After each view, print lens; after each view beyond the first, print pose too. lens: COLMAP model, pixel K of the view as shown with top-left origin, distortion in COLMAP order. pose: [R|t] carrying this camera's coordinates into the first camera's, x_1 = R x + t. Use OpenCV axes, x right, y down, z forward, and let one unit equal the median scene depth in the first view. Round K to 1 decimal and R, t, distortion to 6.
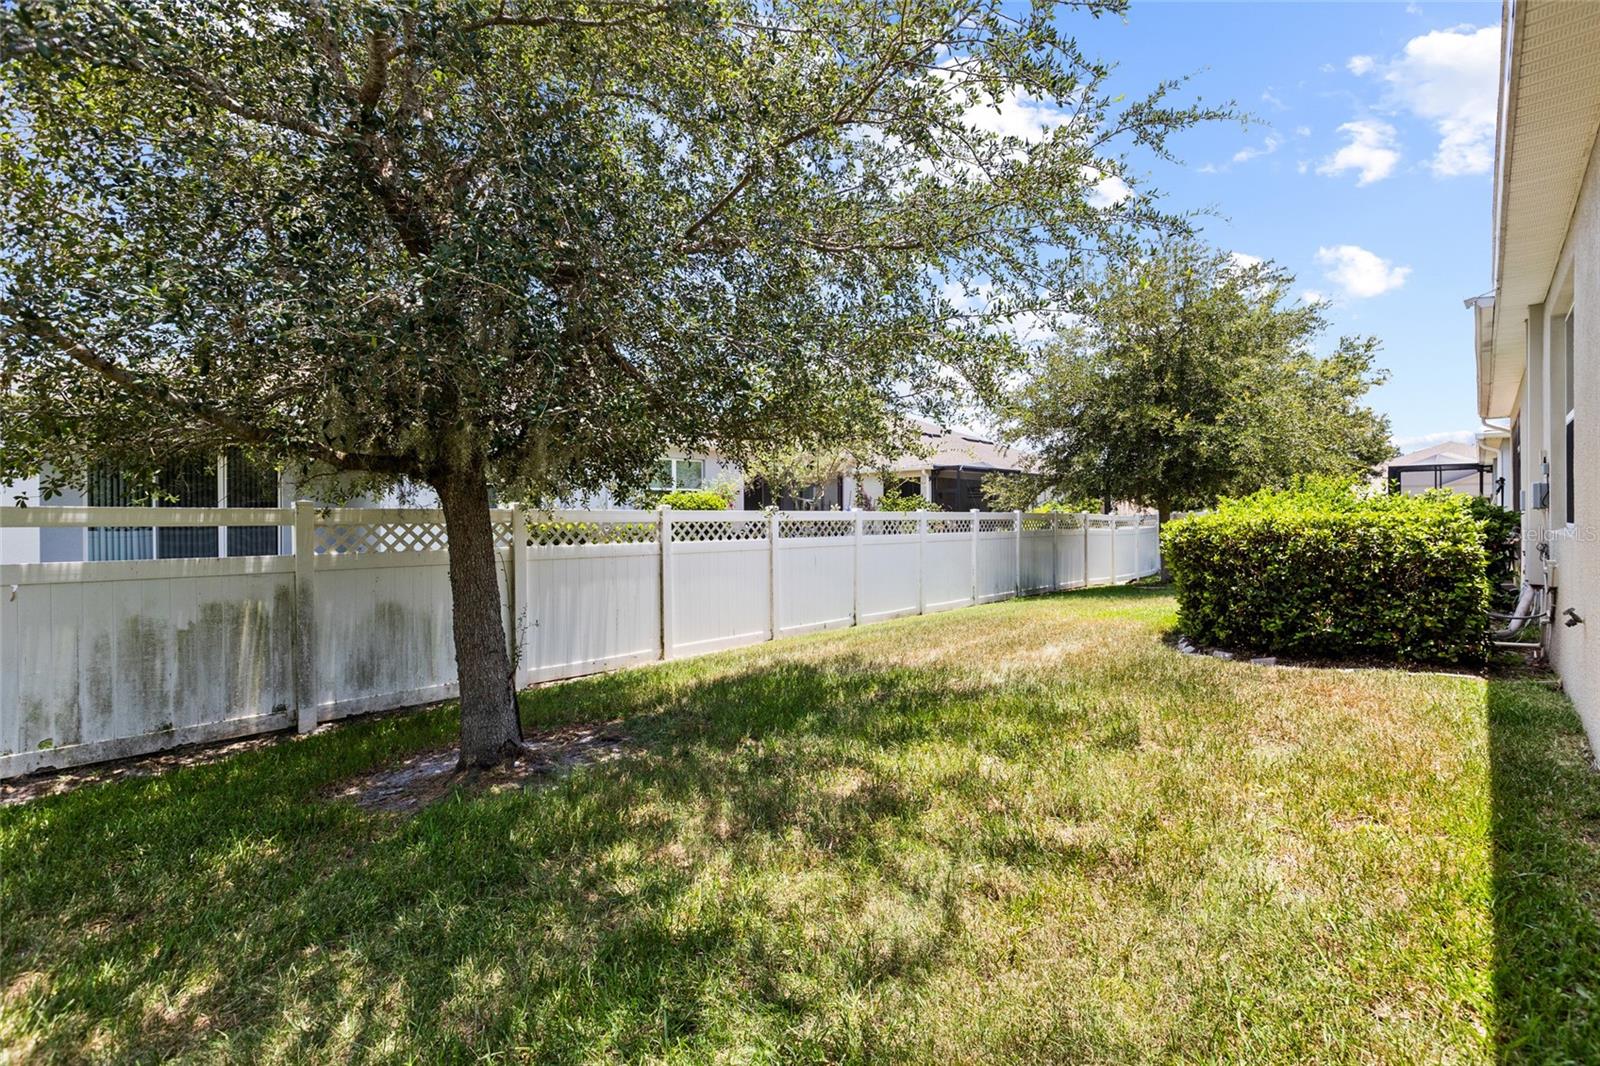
lens RADIAL K [[743.7, 0, 808.2], [0, 743.7, 527.0], [0, 0, 1]] dist [0.007740, -0.001982]
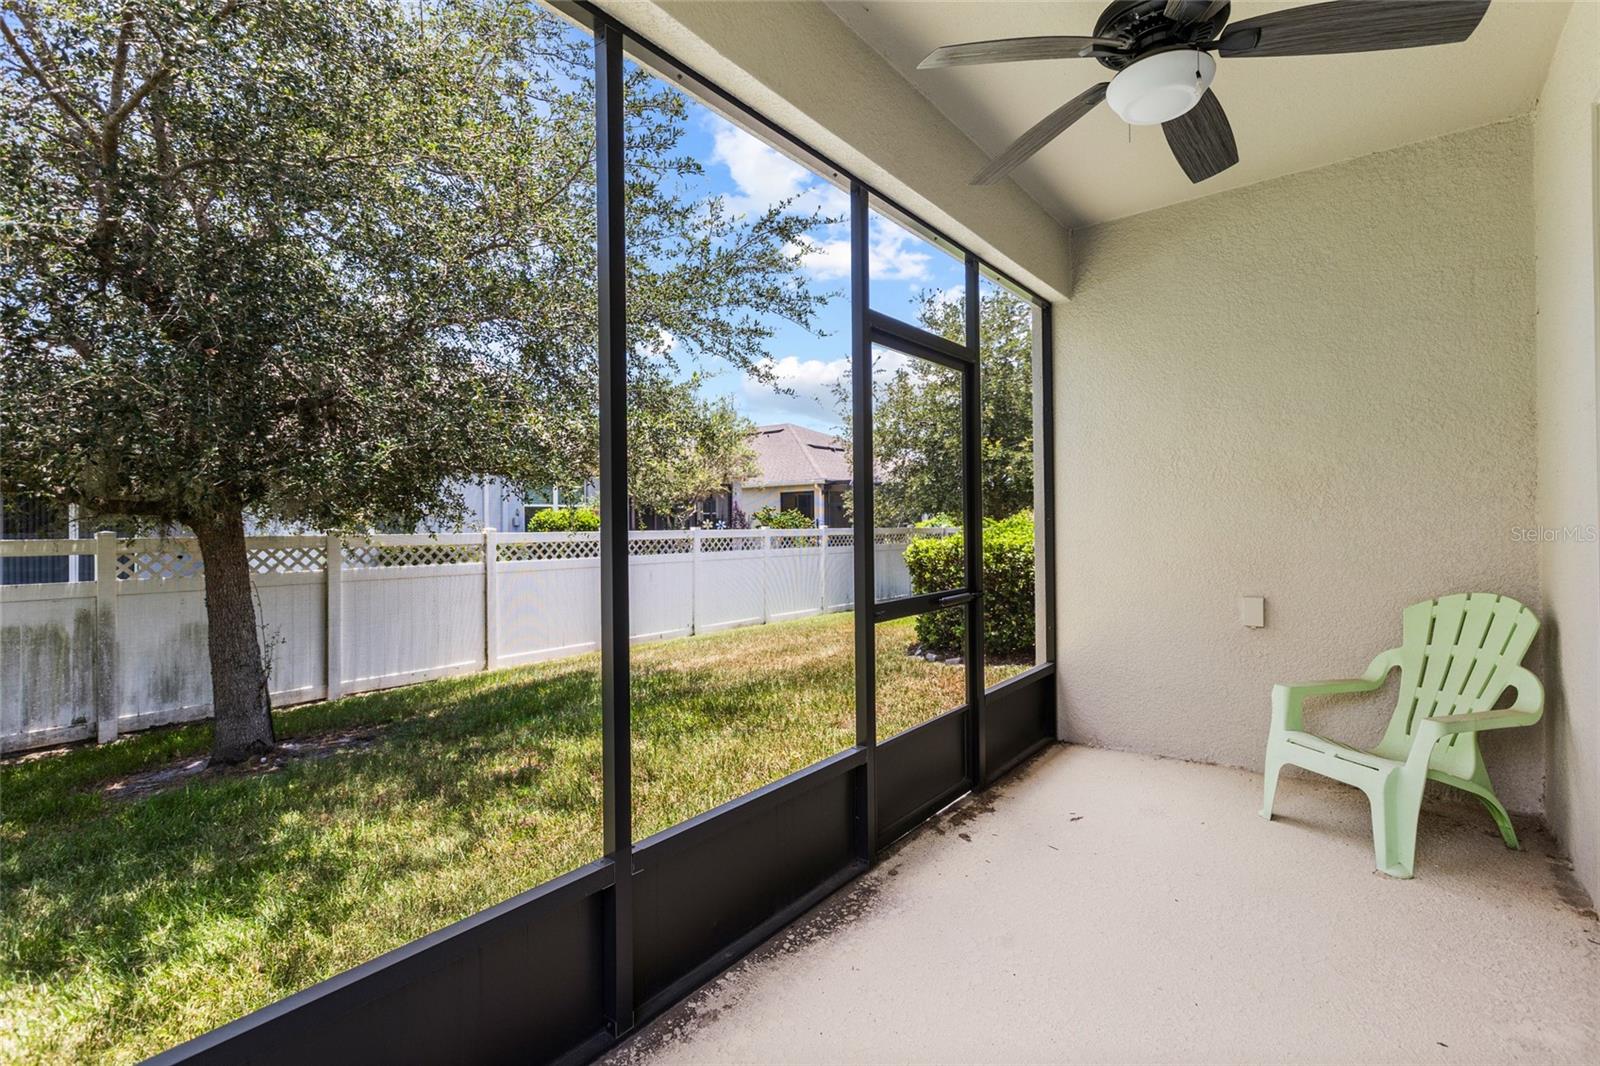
lens RADIAL K [[743.7, 0, 797.7], [0, 743.7, 519.3], [0, 0, 1]] dist [0.007740, -0.001982]
pose [[0.999090, -0.018578, 0.038382, 0.282942], [0.019726, 0.999362, -0.029765, -0.000826], [-0.037804, 0.030495, 0.998820, -0.136724]]
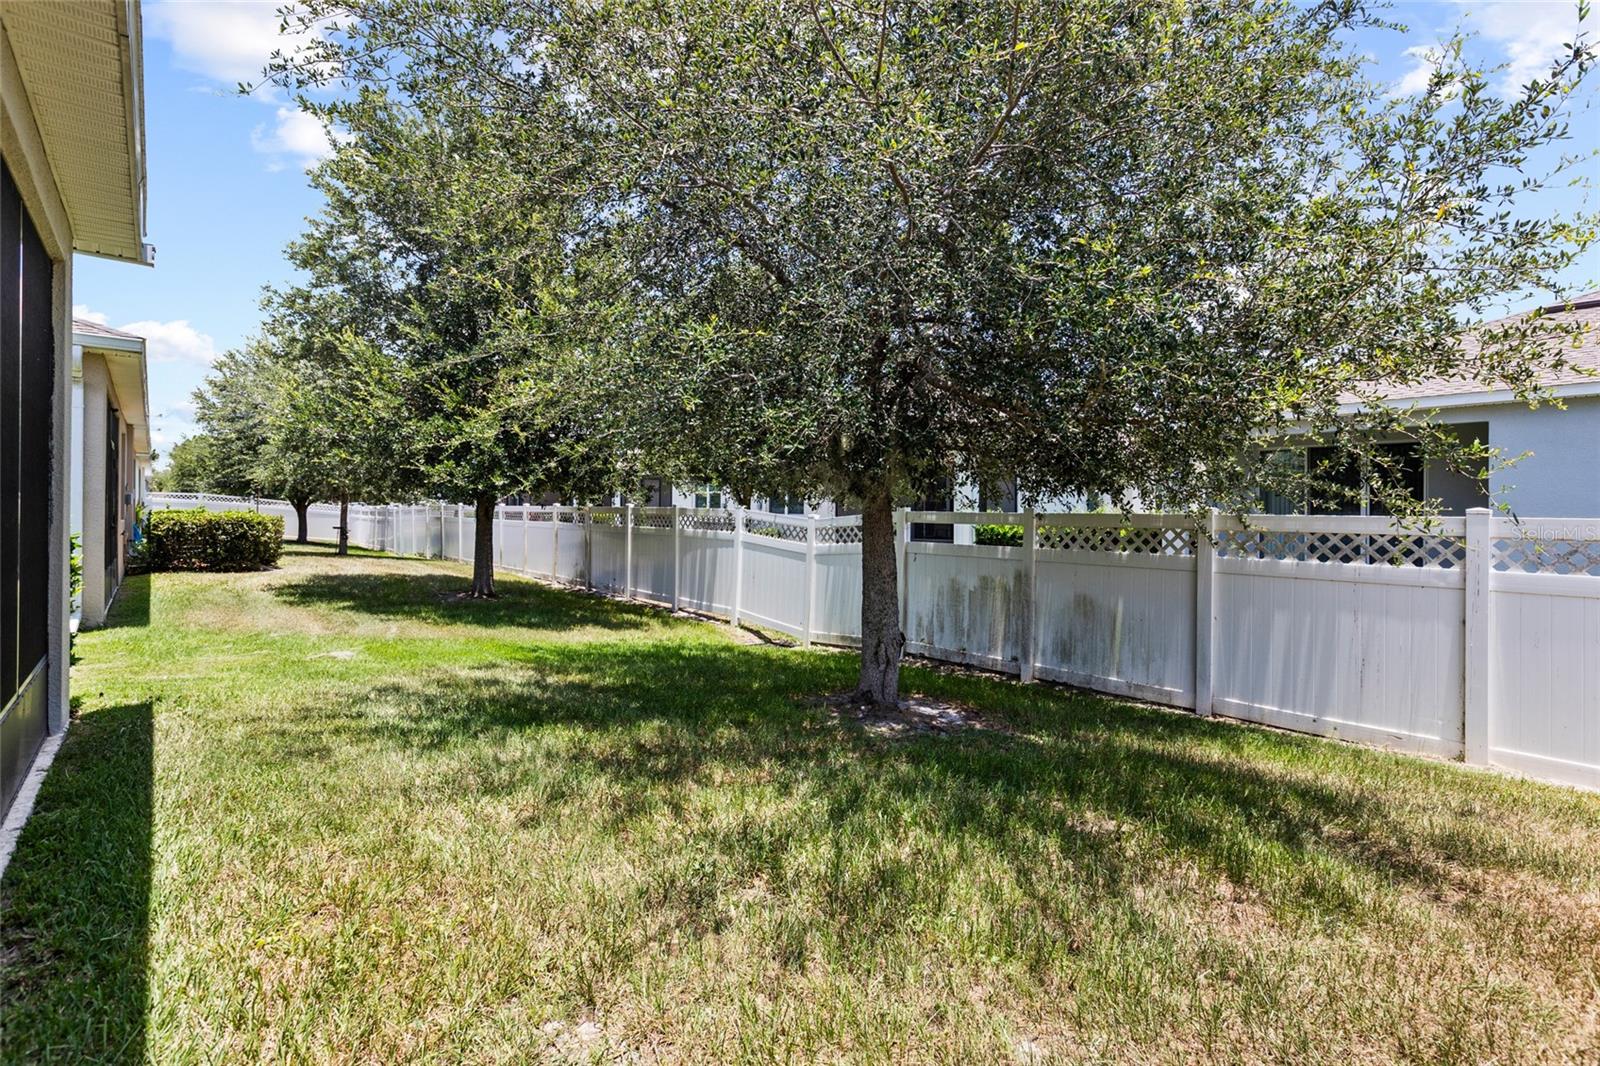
lens RADIAL K [[743.7, 0, 796.6], [0, 743.7, 522.7], [0, 0, 1]] dist [0.007740, -0.001982]
pose [[-0.160017, 0.006816, -0.987091, 0.631627], [-0.031049, 0.999447, 0.011934, -0.009500], [0.986626, 0.032558, -0.159717, 0.734414]]
